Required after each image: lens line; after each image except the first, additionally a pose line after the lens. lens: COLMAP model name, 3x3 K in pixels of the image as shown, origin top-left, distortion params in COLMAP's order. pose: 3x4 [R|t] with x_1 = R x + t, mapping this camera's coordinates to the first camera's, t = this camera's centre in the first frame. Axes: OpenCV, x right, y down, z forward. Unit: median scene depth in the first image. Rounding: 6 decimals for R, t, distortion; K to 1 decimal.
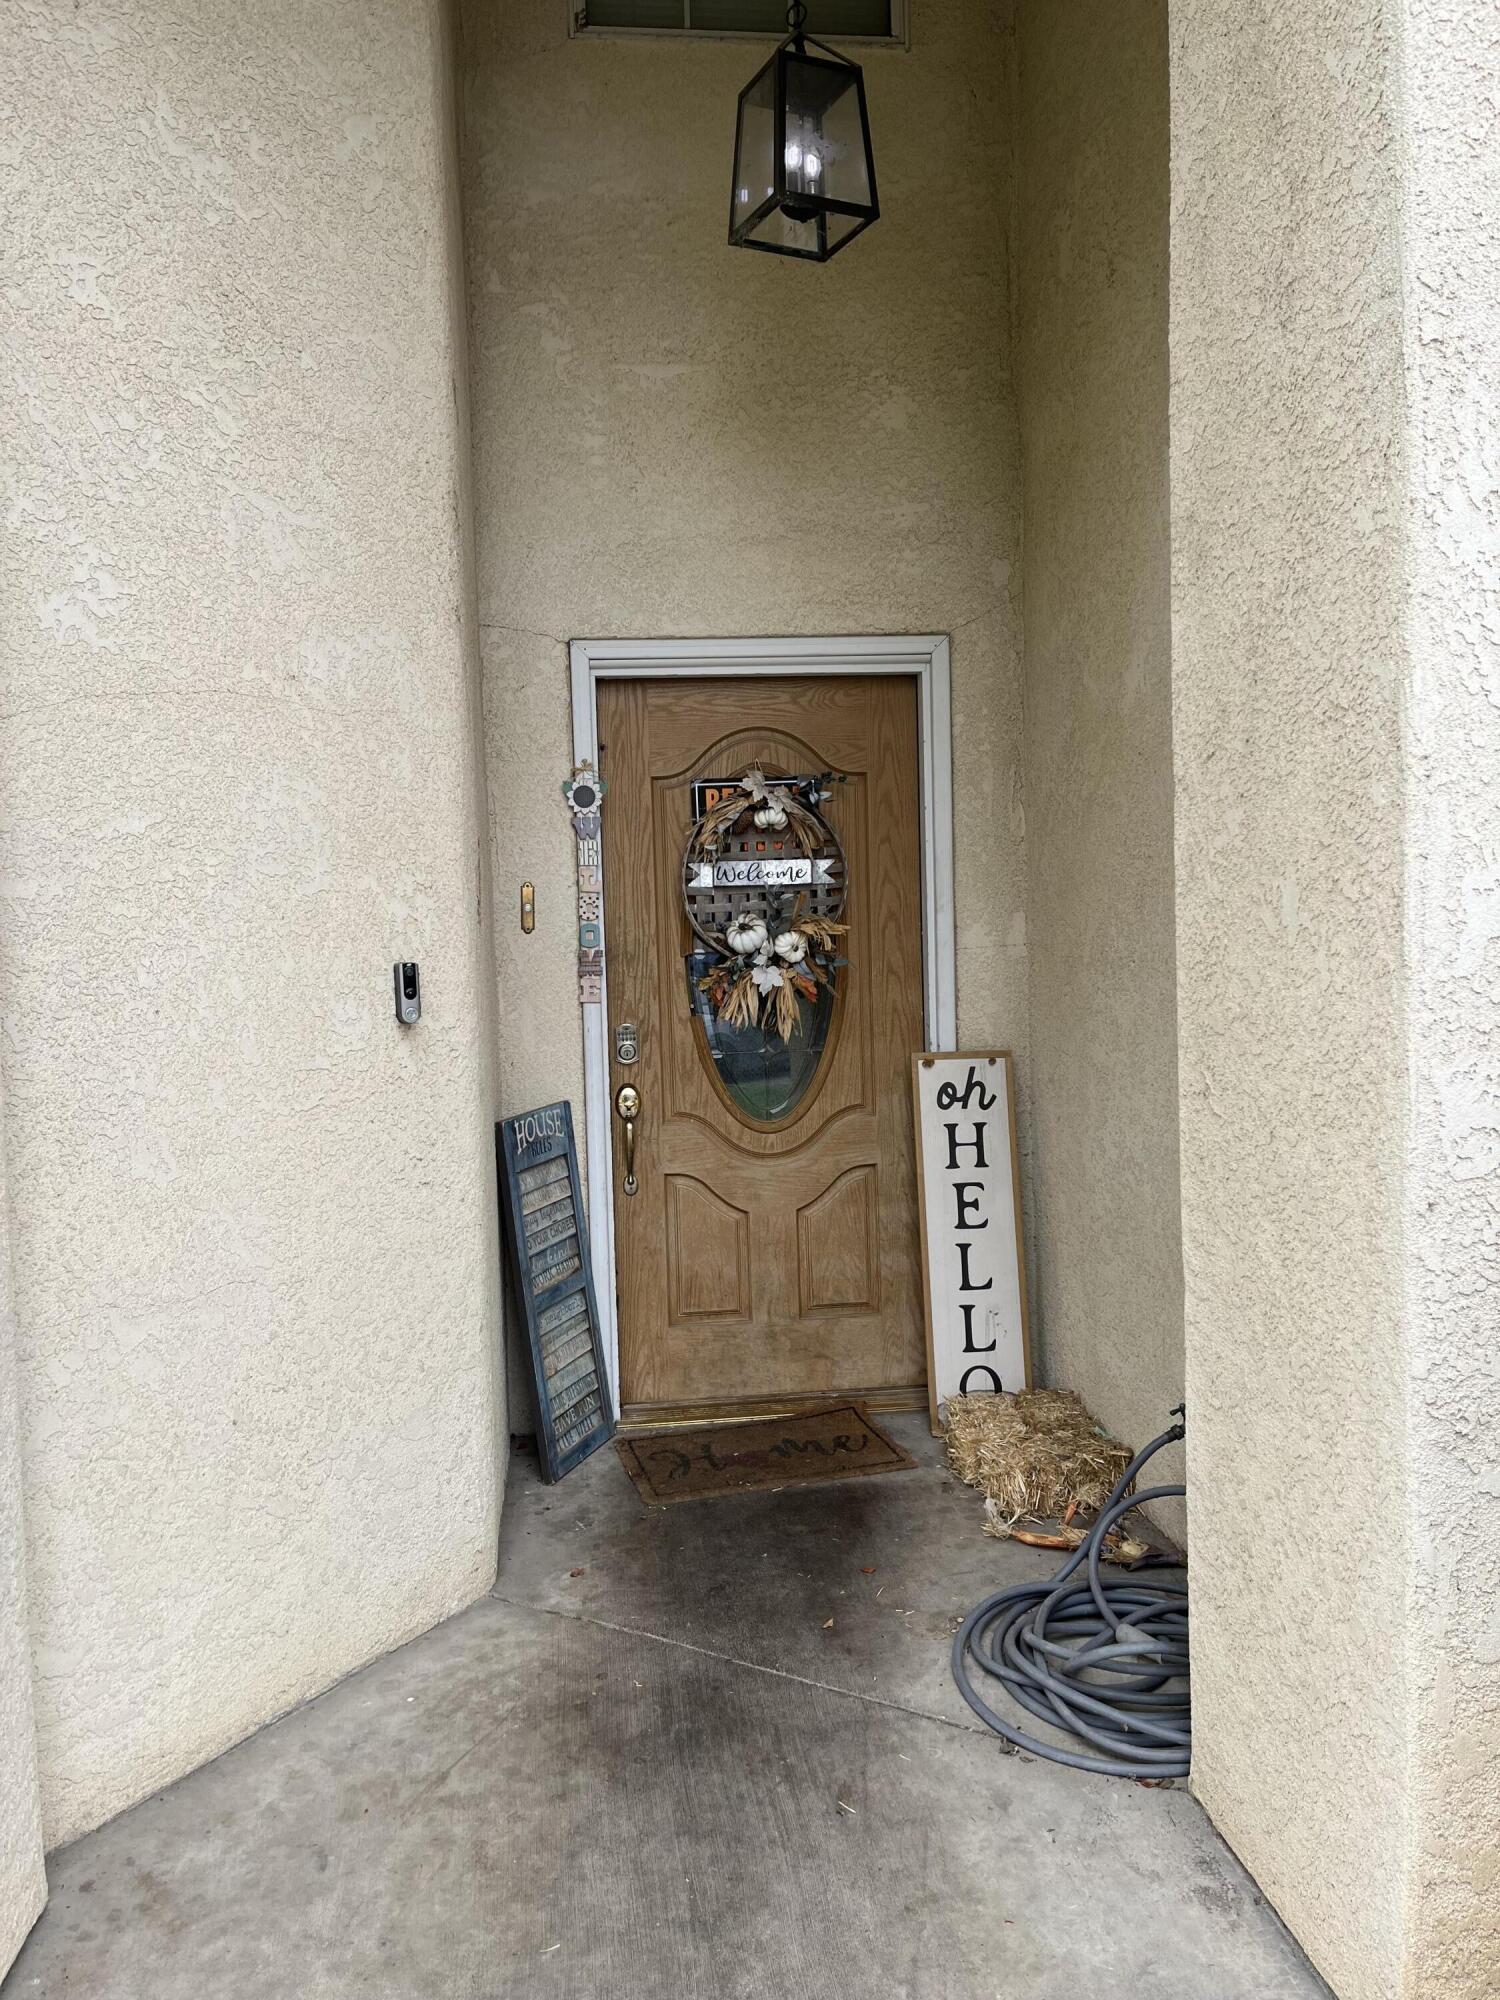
lens RADIAL K [[1511.8, 0, 745.9], [0, 1511.8, 1011.5], [0, 0, 1]] dist [0.072811, -0.108549]
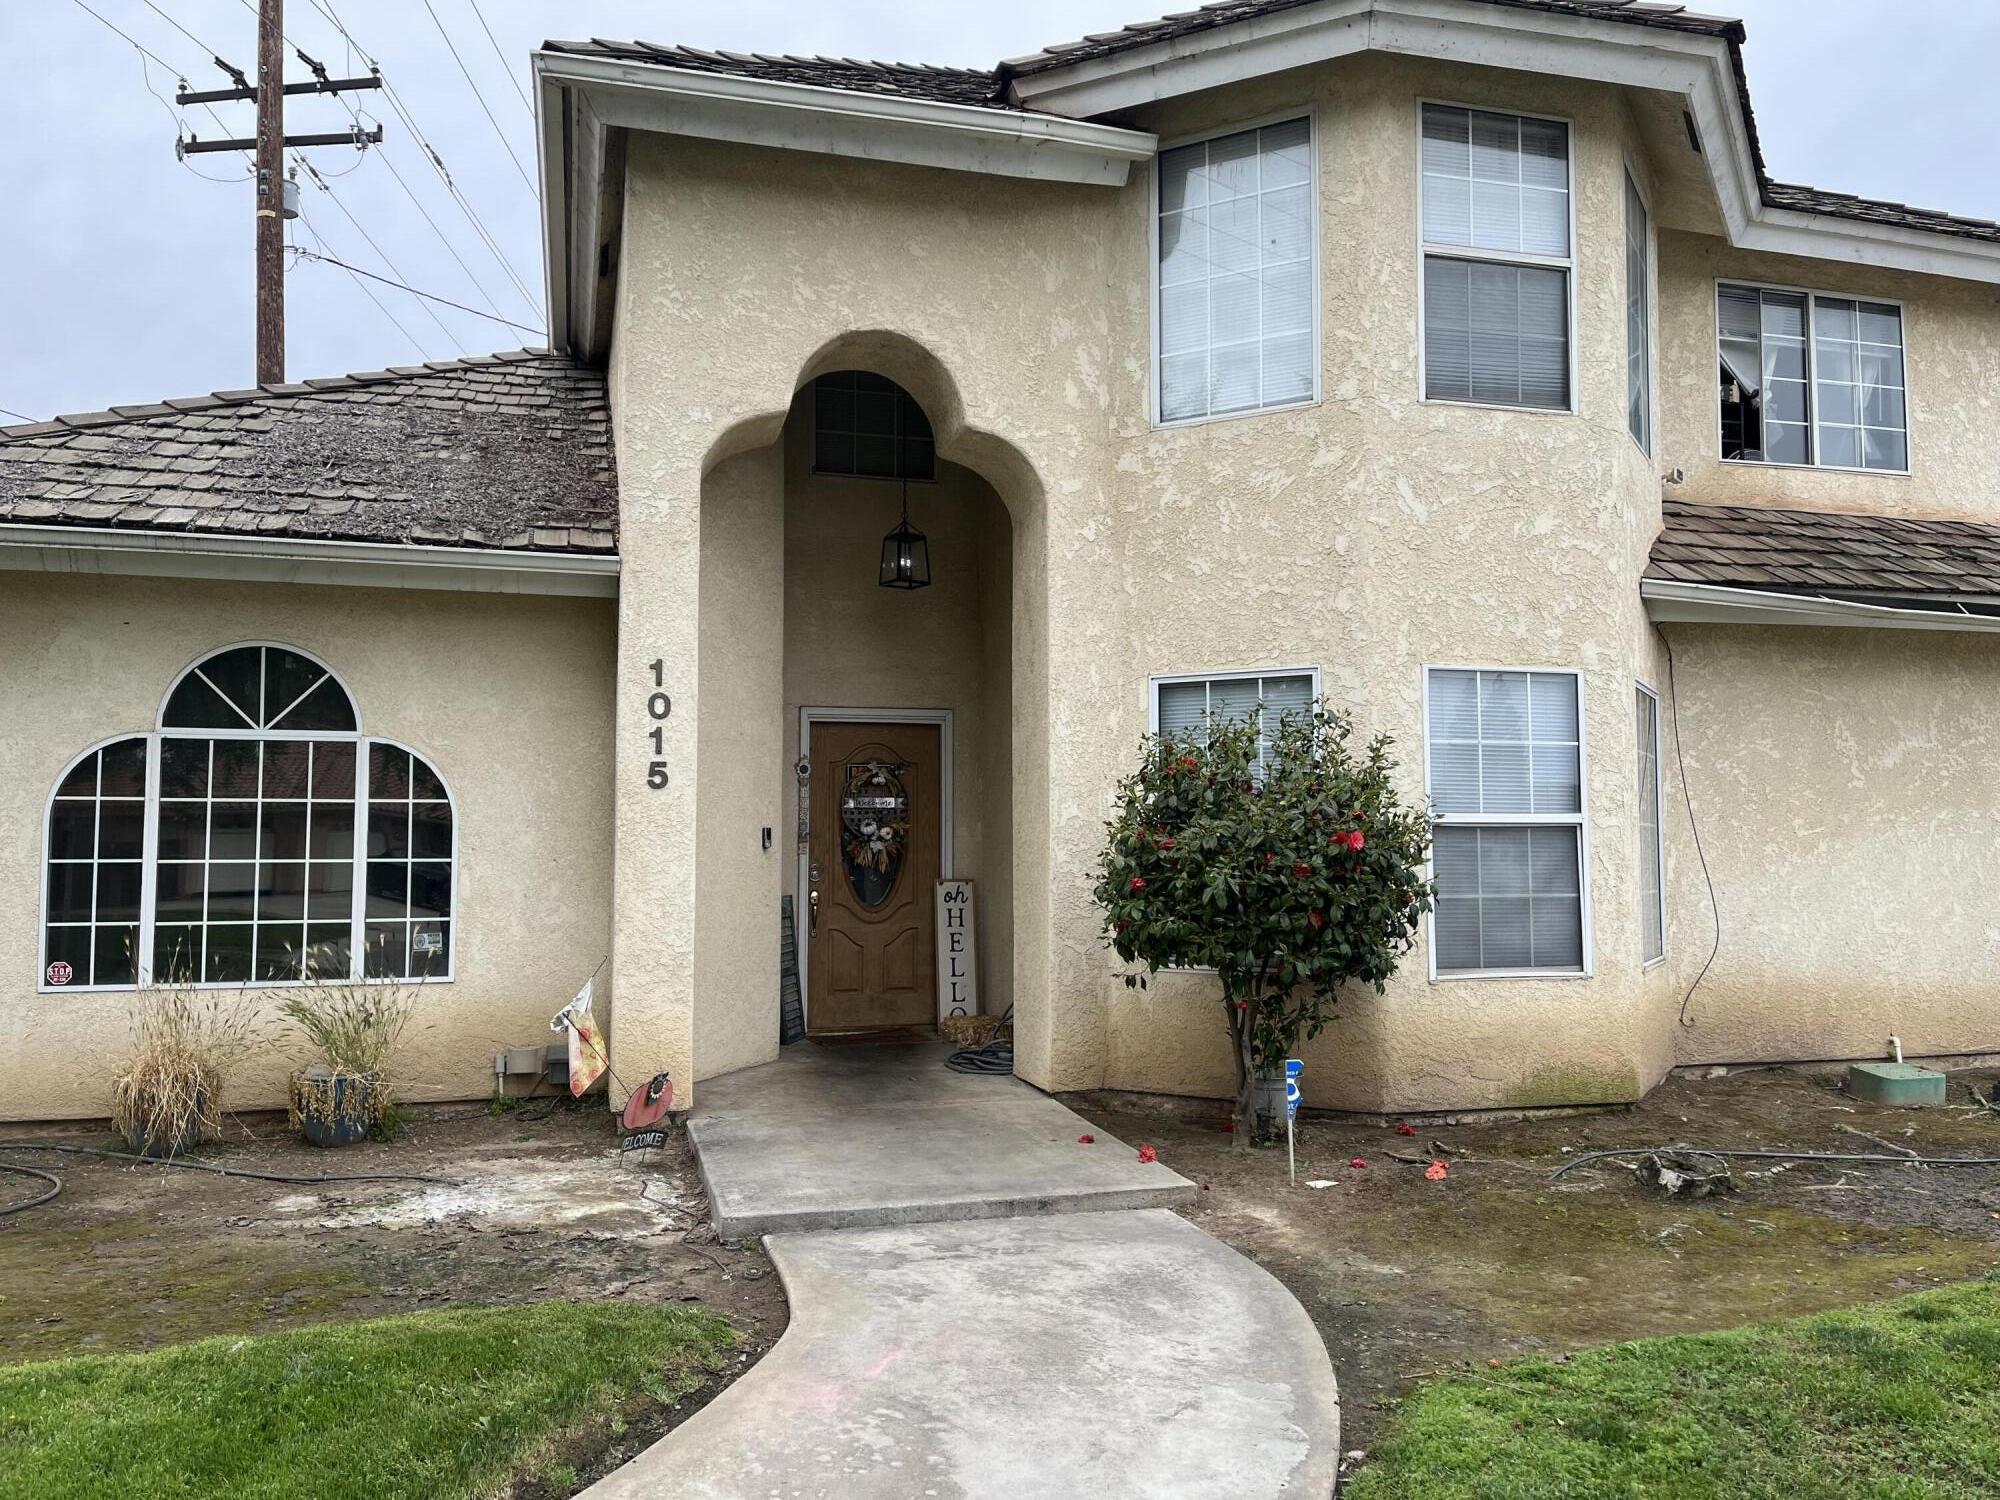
lens RADIAL K [[1511.8, 0, 1000.0], [0, 1511.8, 750.0], [0, 0, 1]] dist [0.072811, -0.108549]
pose [[0.986748, 0.038738, 0.157566, -0.177326], [-0.016761, 0.990223, -0.138482, 0.157967], [-0.161390, 0.134006, 0.977750, -1.423469]]
